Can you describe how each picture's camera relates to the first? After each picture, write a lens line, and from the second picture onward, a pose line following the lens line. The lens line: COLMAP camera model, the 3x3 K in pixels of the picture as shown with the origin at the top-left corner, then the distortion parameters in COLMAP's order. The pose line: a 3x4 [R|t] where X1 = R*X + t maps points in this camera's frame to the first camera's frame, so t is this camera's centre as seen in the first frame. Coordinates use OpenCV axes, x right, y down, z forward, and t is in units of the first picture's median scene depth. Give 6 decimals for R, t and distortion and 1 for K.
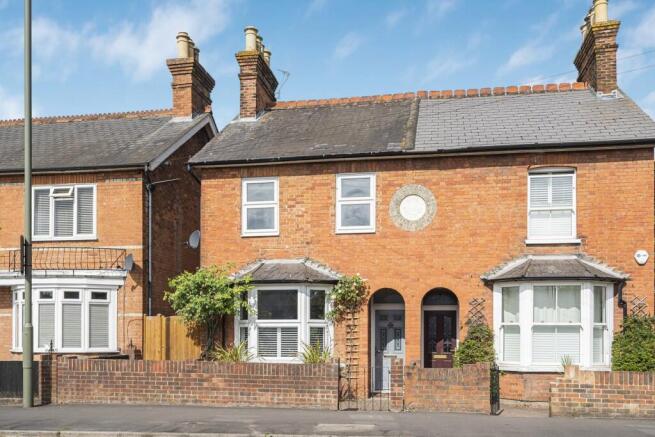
lens RADIAL K [[624.6, 0, 327.4], [0, 624.6, 220.0], [0, 0, 1]] dist [0.013617, 0.000000]
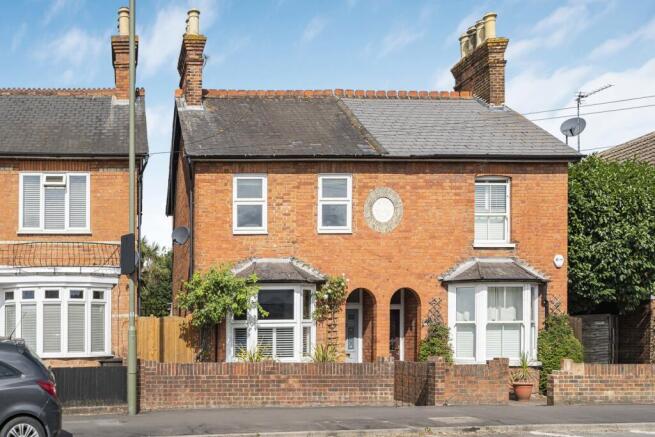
lens RADIAL K [[658.3, 0, 327.5], [0, 658.3, 217.5], [0, 0, 1]] dist [0.013607, 0.000000]
pose [[0.963070, 0.035448, 0.266908, -0.259597], [-0.037576, 0.999290, 0.002869, -0.007411], [-0.266617, -0.012793, 0.963718, -0.019960]]
